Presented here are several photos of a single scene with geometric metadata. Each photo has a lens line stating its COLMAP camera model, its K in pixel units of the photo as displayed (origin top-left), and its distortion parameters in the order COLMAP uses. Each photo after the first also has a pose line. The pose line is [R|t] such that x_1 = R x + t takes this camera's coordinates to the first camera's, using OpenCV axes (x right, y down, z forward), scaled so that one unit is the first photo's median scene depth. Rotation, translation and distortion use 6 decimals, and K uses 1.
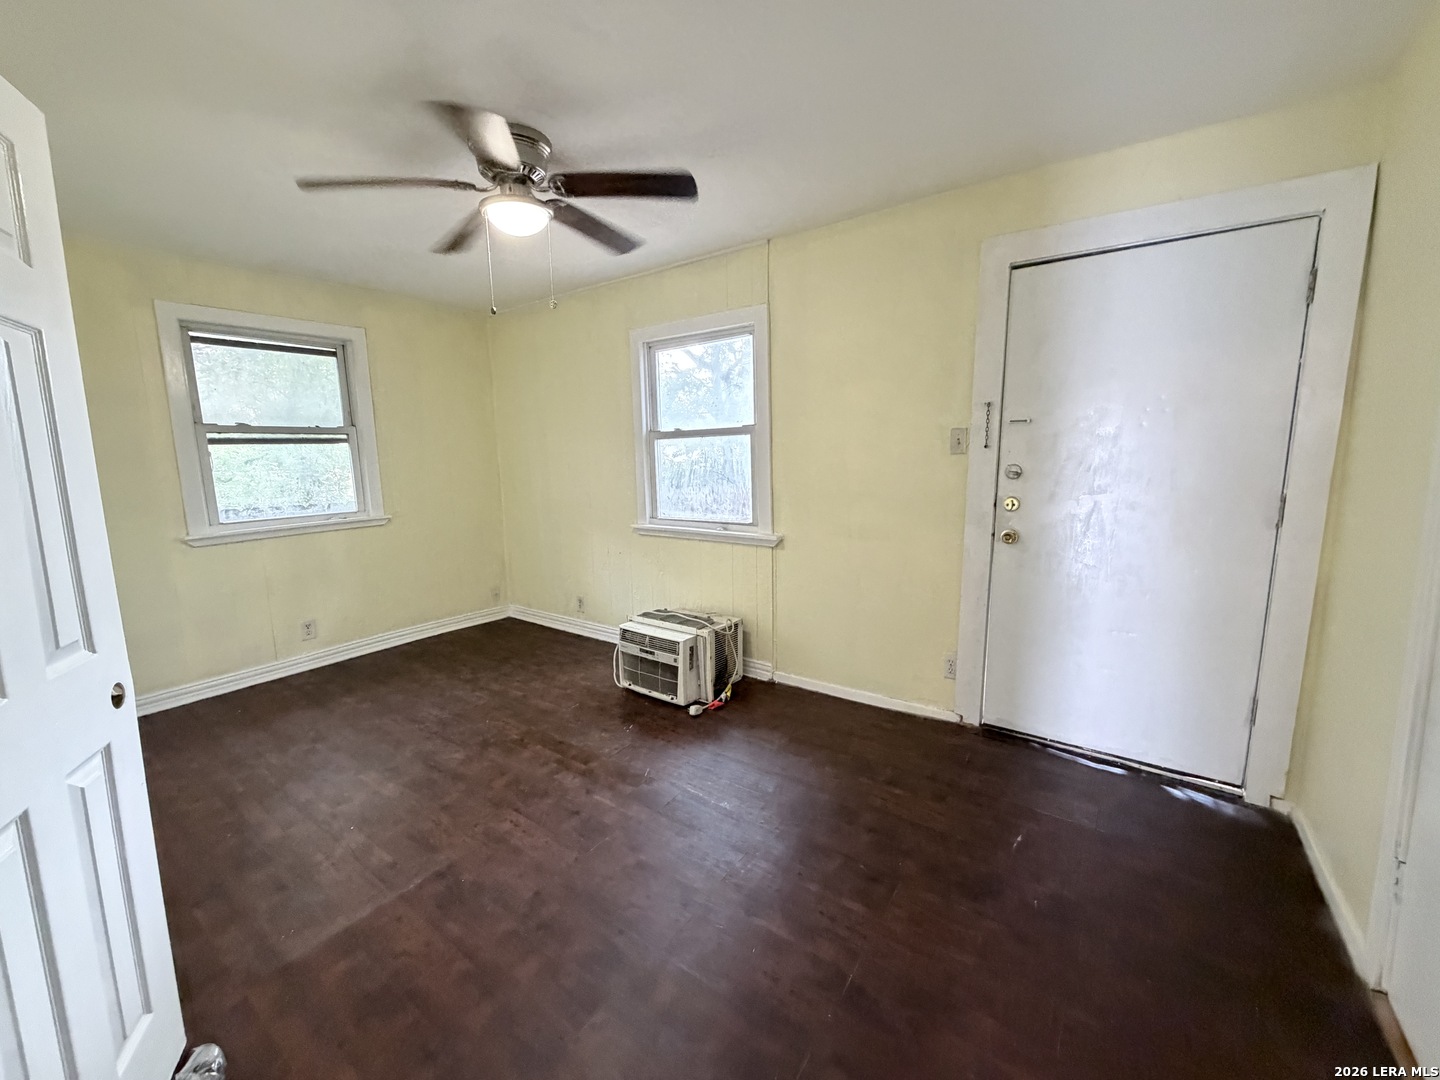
lens RADIAL K [[574.4, 0, 714.1], [0, 574.4, 541.0], [0, 0, 1]] dist [-0.000391, 0.000188]
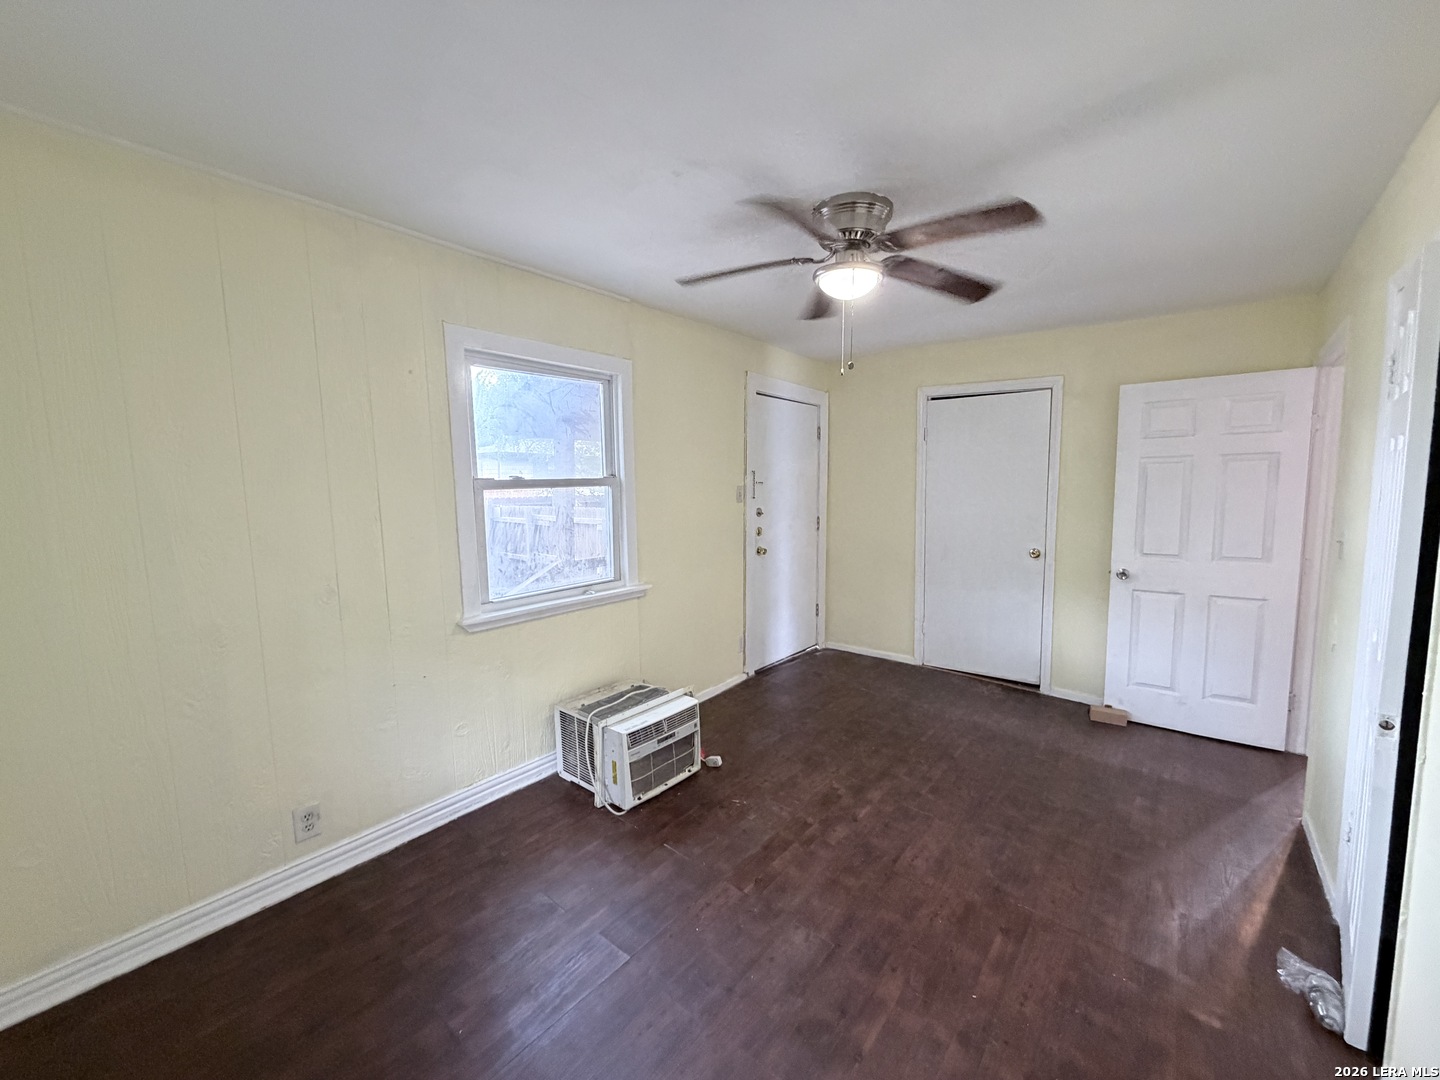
lens RADIAL K [[574.4, 0, 714.1], [0, 574.4, 541.0], [0, 0, 1]] dist [-0.000391, 0.000188]
pose [[0.064670, -0.090884, 0.993759, -1.016123], [0.155695, 0.984567, 0.079912, -0.167855], [-0.985686, 0.149556, 0.077822, 0.884366]]
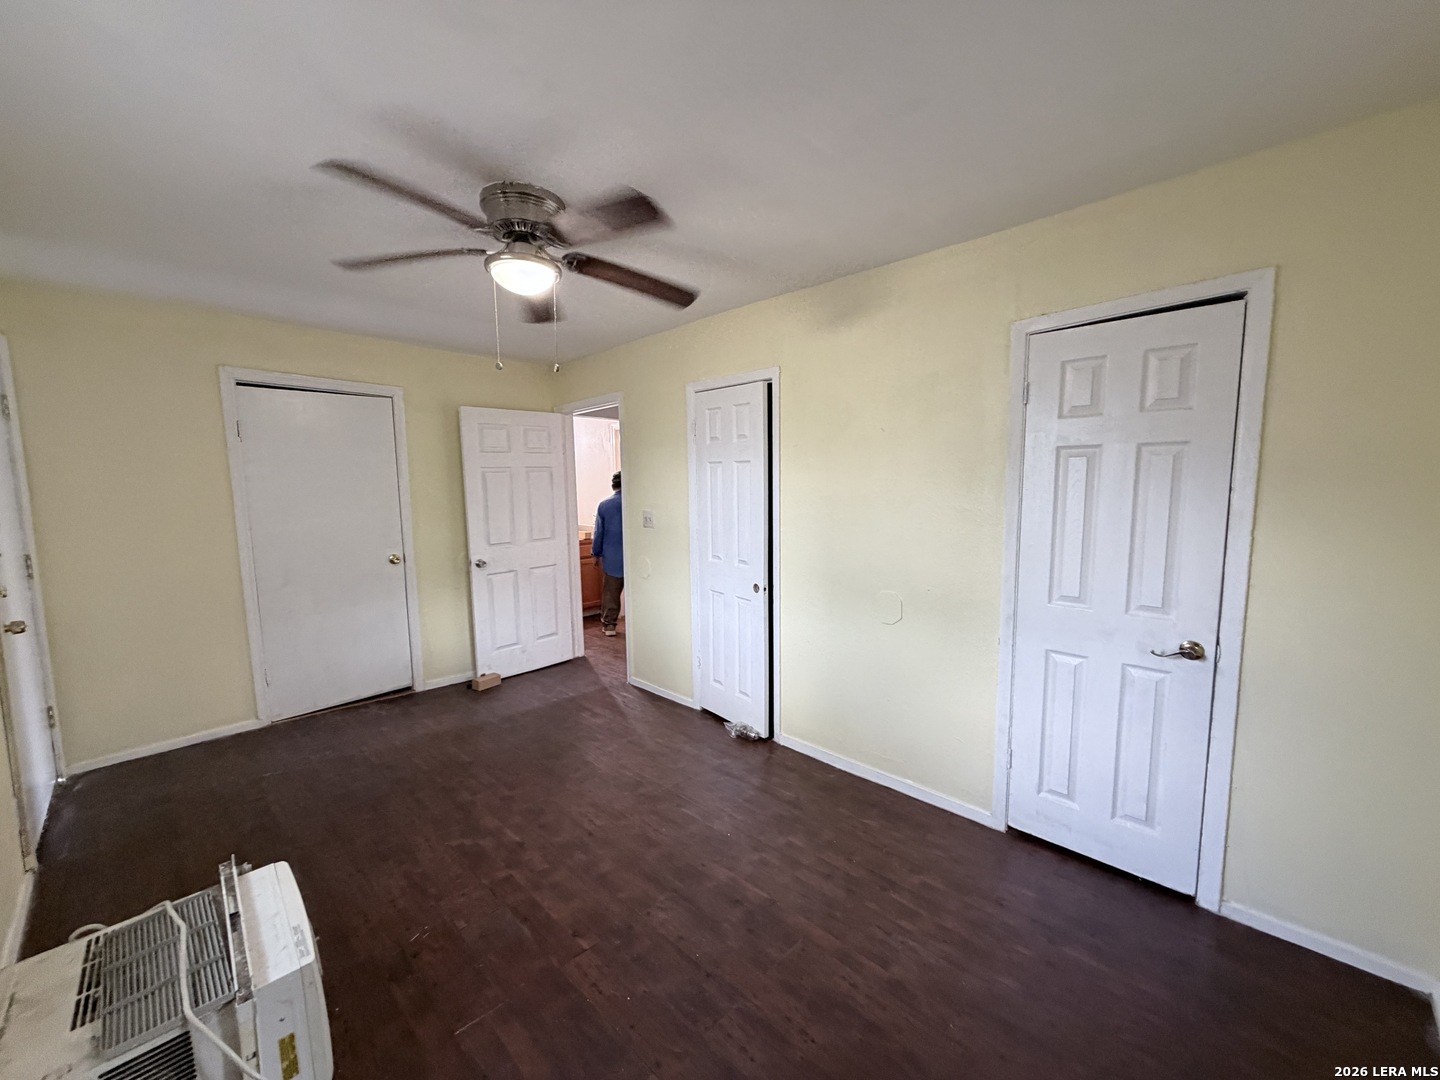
lens RADIAL K [[574.4, 0, 714.1], [0, 574.4, 541.0], [0, 0, 1]] dist [-0.000391, 0.000188]
pose [[-0.987312, 0.010944, 0.158412, -0.582653], [0.050624, 0.967258, 0.248695, -0.258191], [-0.150504, 0.253559, -0.955540, 1.439147]]
